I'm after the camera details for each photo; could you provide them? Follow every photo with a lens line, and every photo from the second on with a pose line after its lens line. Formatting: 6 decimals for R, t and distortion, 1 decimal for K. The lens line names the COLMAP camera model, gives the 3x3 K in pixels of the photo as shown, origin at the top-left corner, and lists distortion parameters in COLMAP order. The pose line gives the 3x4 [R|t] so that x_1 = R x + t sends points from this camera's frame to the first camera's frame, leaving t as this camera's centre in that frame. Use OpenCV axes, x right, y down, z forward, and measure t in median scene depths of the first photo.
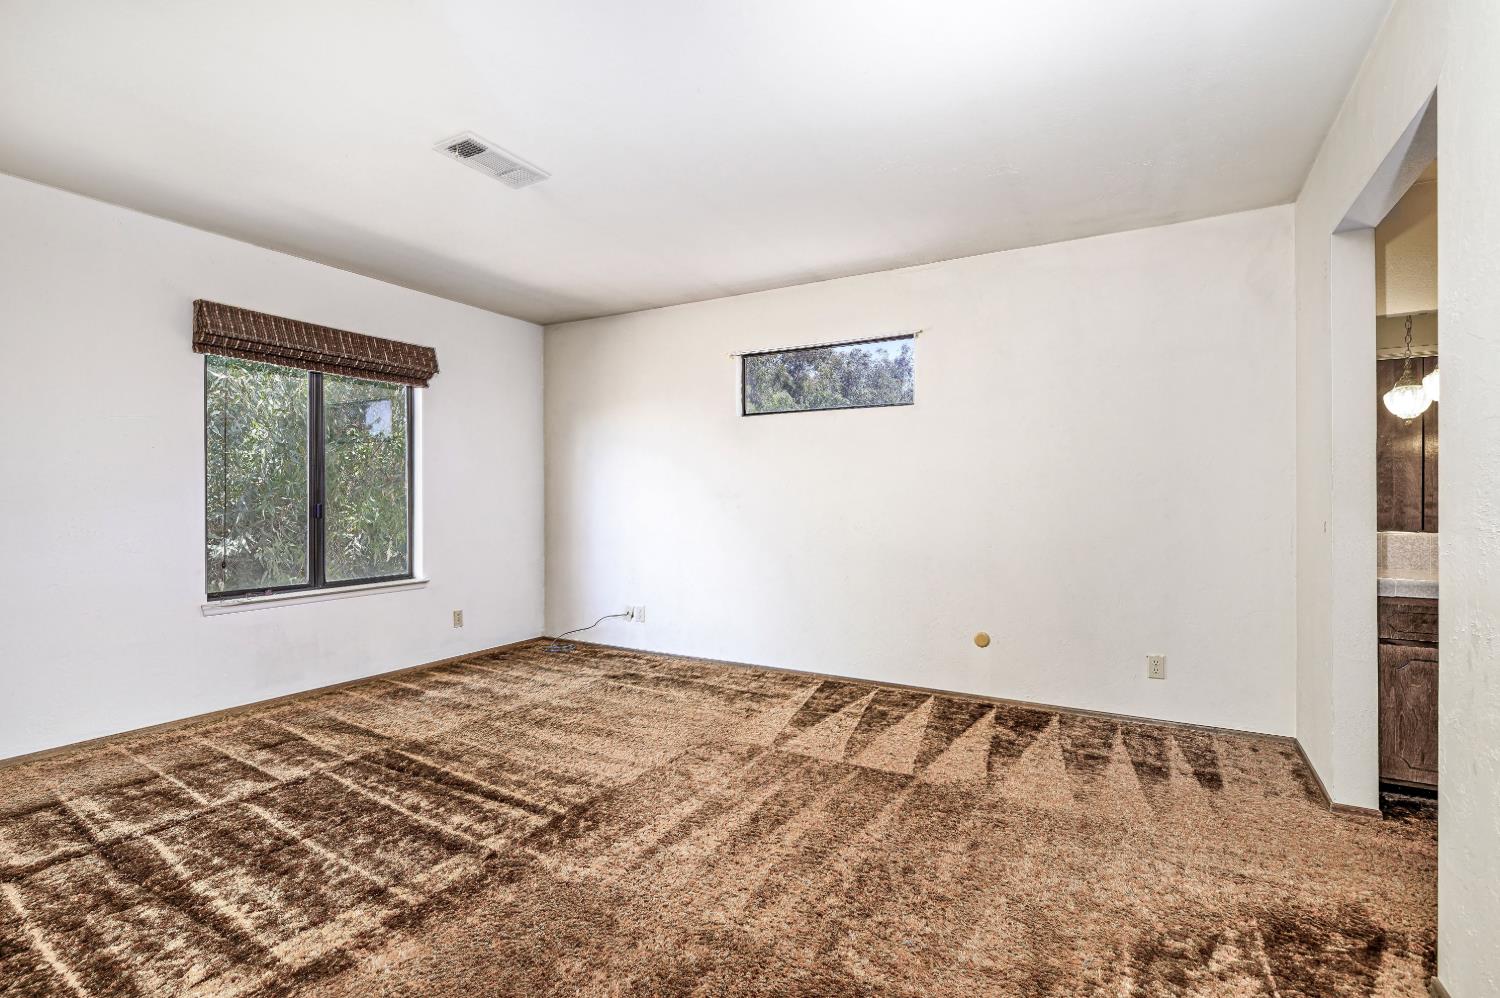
lens RADIAL K [[705.2, 0, 751.6], [0, 705.2, 496.3], [0, 0, 1]] dist [-0.001543, -0.000117]
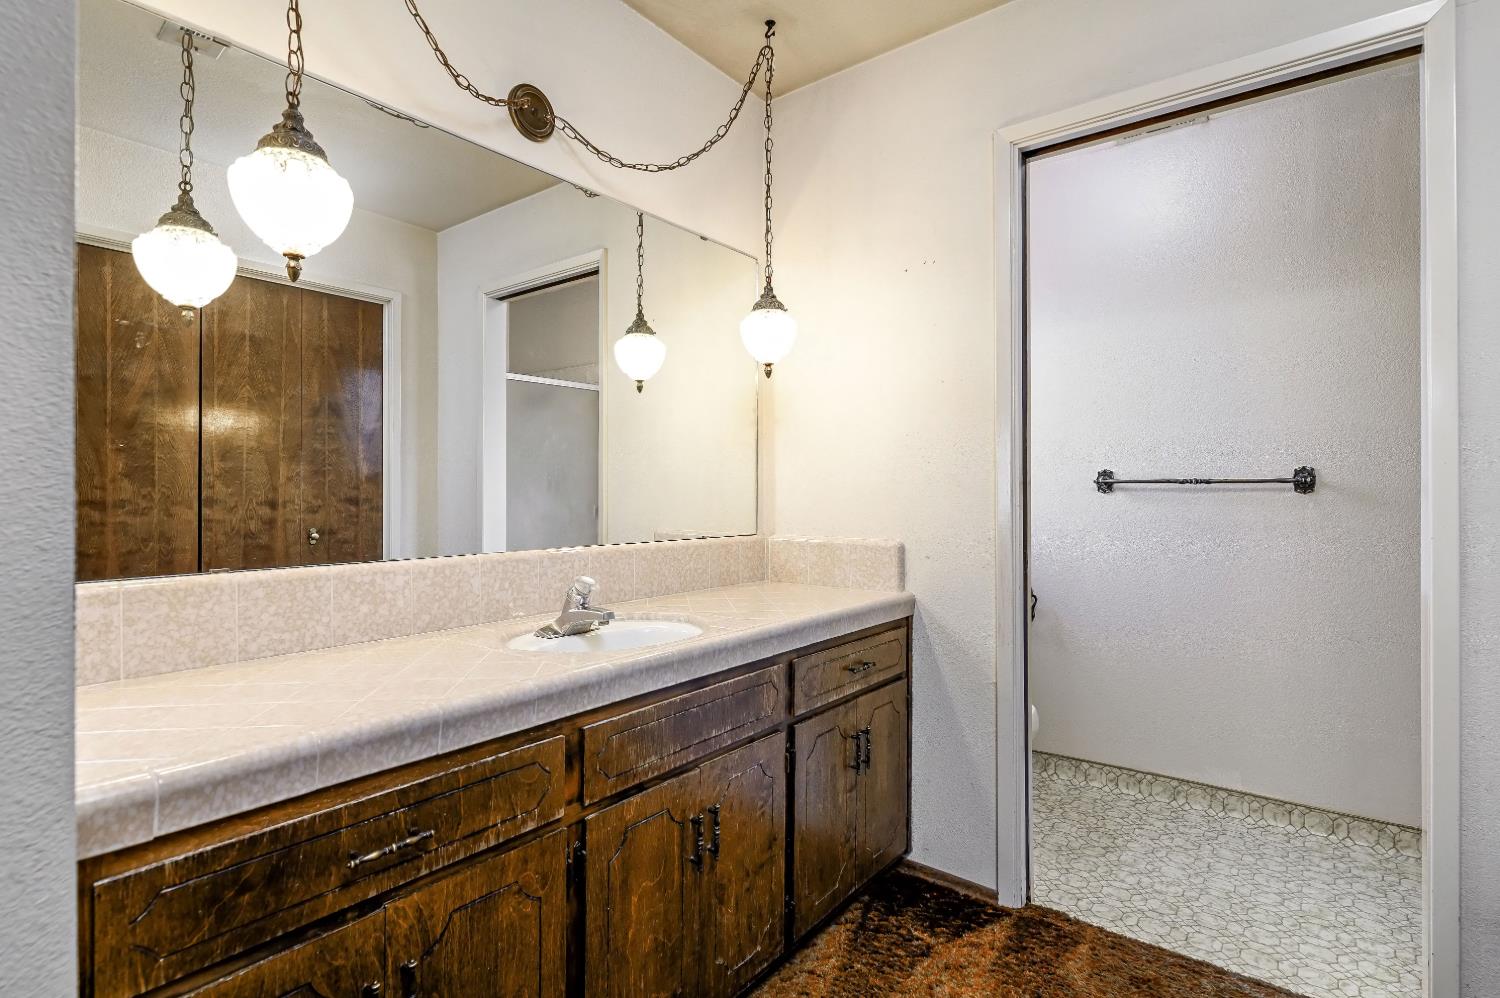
lens RADIAL K [[729.8, 0, 751.6], [0, 729.8, 494.2], [0, 0, 1]] dist [0.000672, 0.000076]
pose [[0.151498, 0.001432, 0.988457, 0.503026], [-0.000582, 0.999999, -0.001360, 0.006191], [-0.988457, -0.000370, 0.151499, 0.546711]]
